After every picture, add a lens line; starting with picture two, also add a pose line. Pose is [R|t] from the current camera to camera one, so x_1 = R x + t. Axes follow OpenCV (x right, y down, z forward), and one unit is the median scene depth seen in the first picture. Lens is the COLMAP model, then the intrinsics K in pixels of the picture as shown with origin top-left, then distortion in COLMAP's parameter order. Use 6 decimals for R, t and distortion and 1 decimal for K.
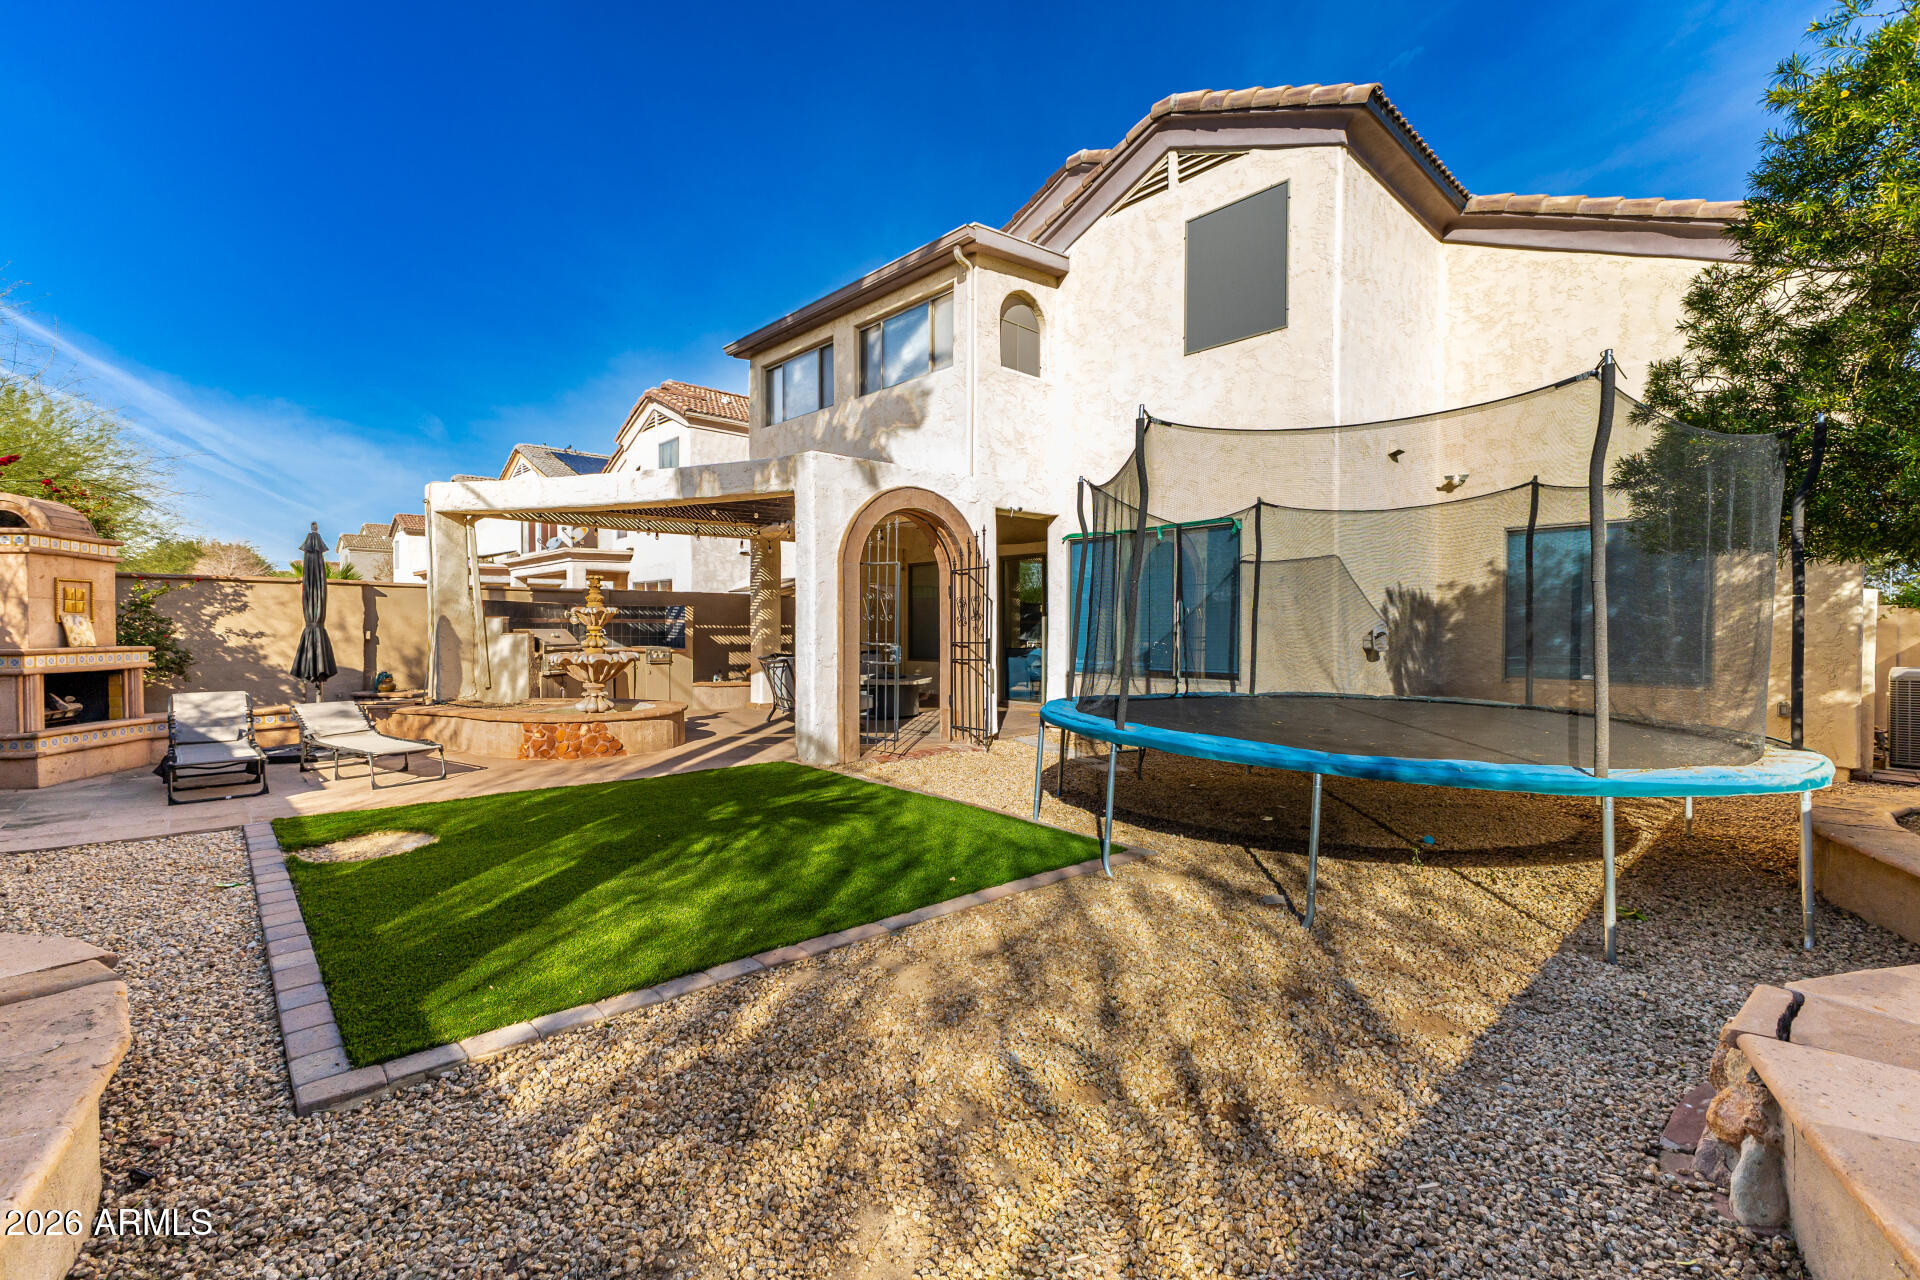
lens RADIAL K [[826.3, 0, 957.2], [0, 826.3, 637.6], [0, 0, 1]] dist [0.012661, -0.003939]
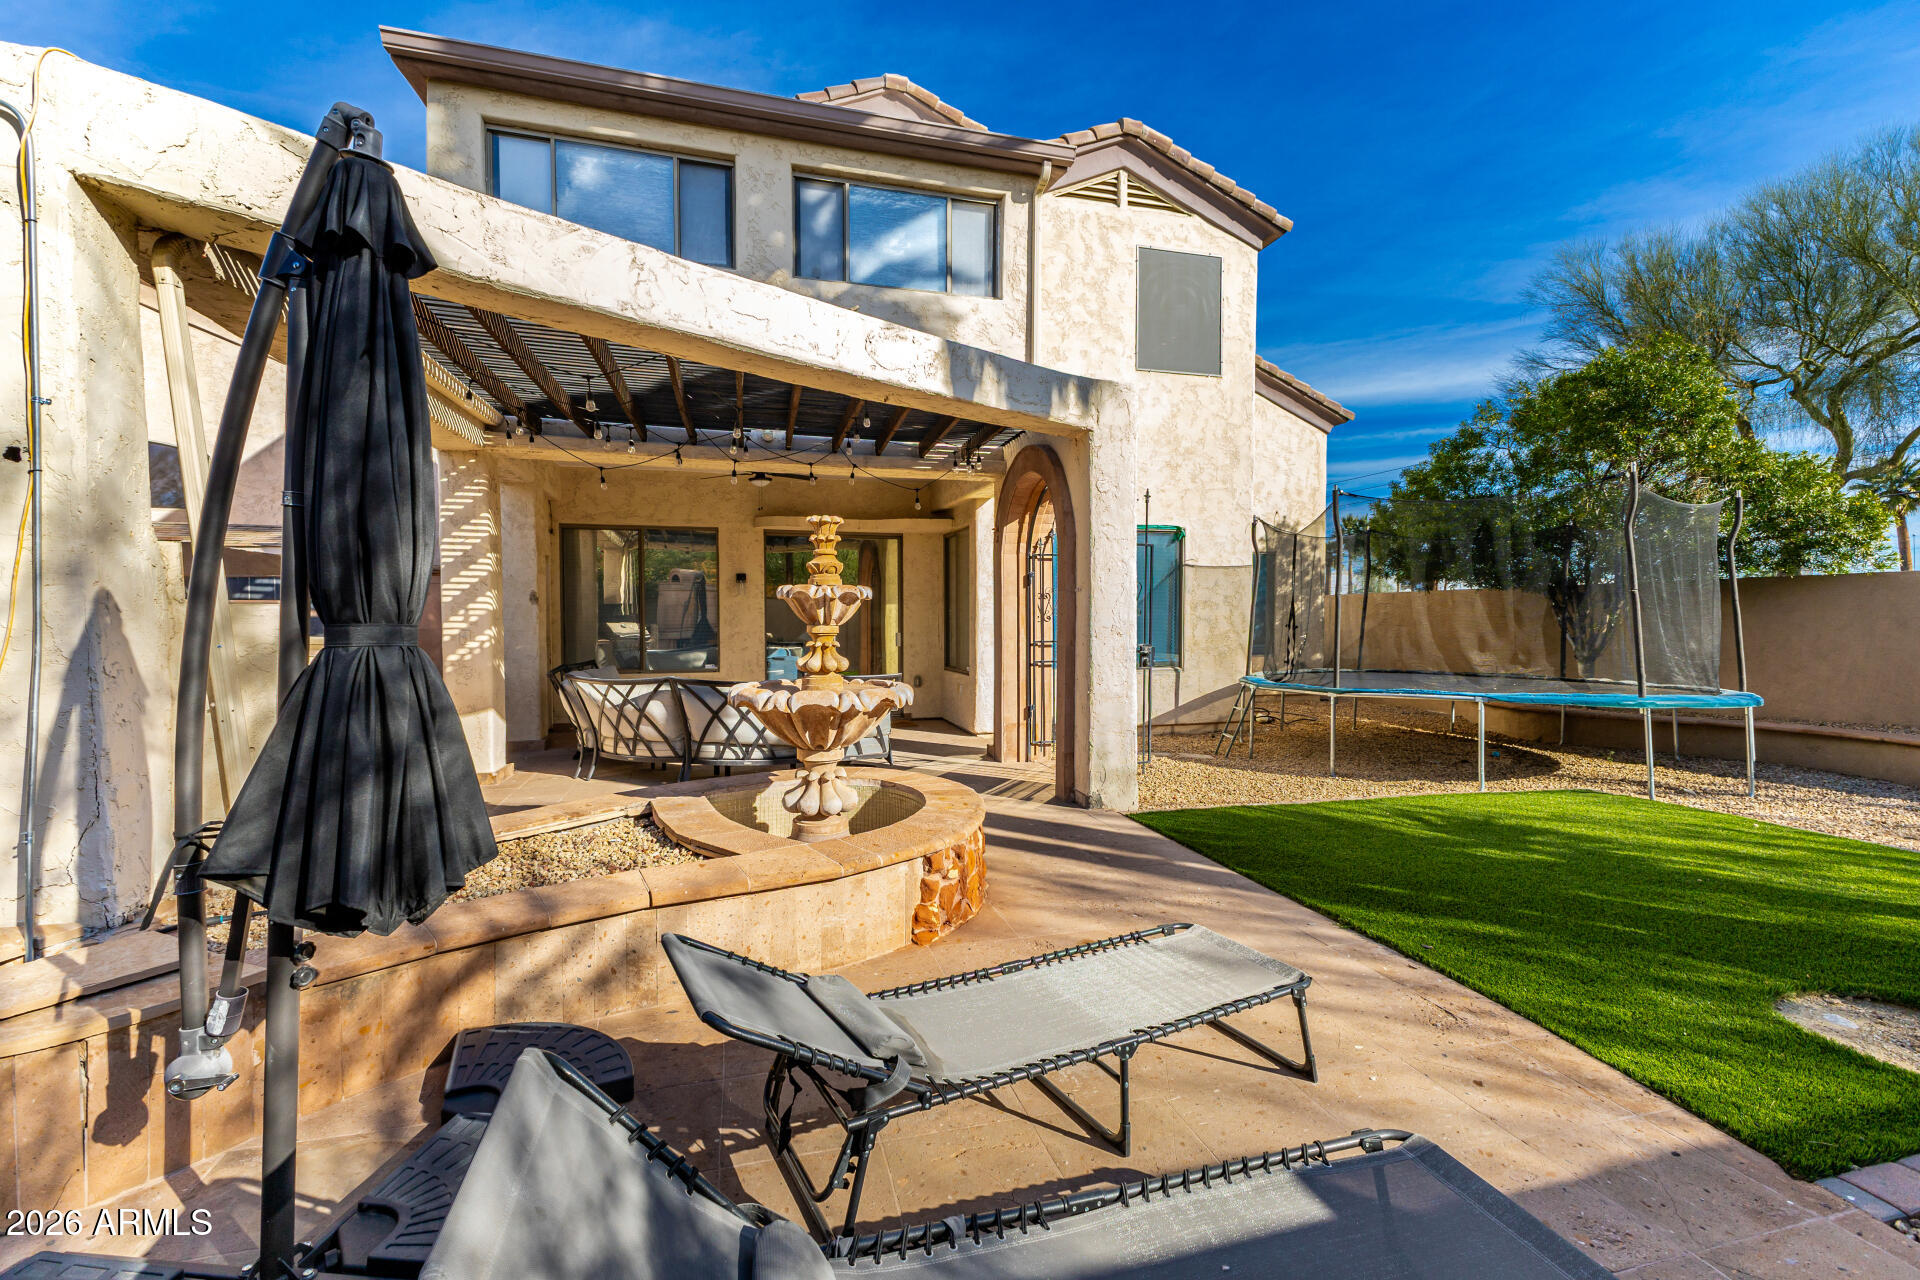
lens RADIAL K [[826.3, 0, 951.3], [0, 826.3, 633.3], [0, 0, 1]] dist [0.012661, -0.003939]
pose [[0.462436, -0.018749, 0.886455, -0.797904], [0.011524, 0.999819, 0.015136, -0.016717], [-0.886578, 0.003216, 0.462568, 0.715357]]
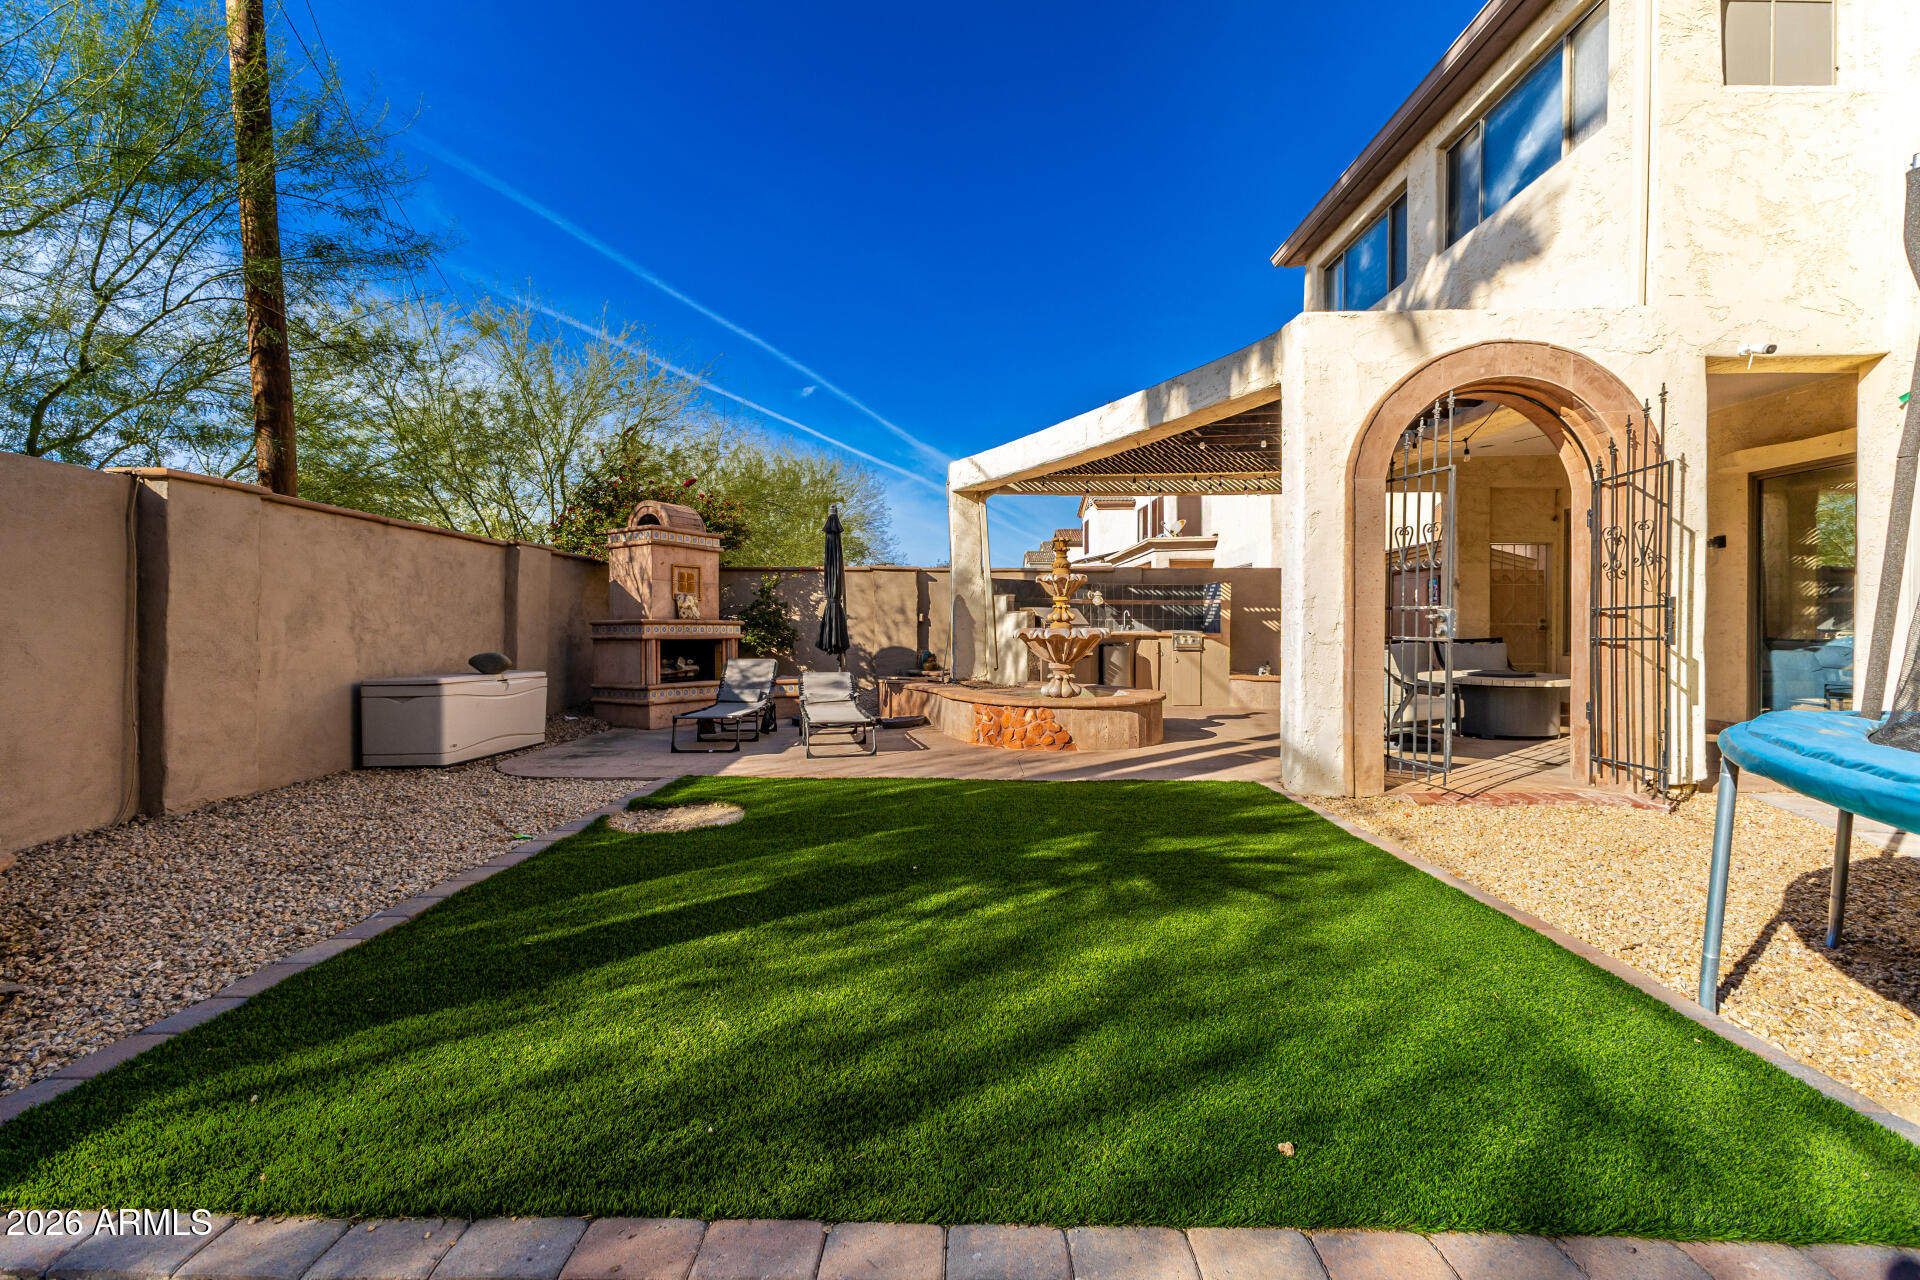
lens RADIAL K [[826.3, 0, 959.3], [0, 826.3, 642.3], [0, 0, 1]] dist [0.012661, -0.003939]
pose [[0.731478, 0.007362, -0.681825, 0.066408], [-0.007621, 0.999968, 0.002622, 0.030938], [0.681822, 0.003279, 0.731510, 0.301322]]
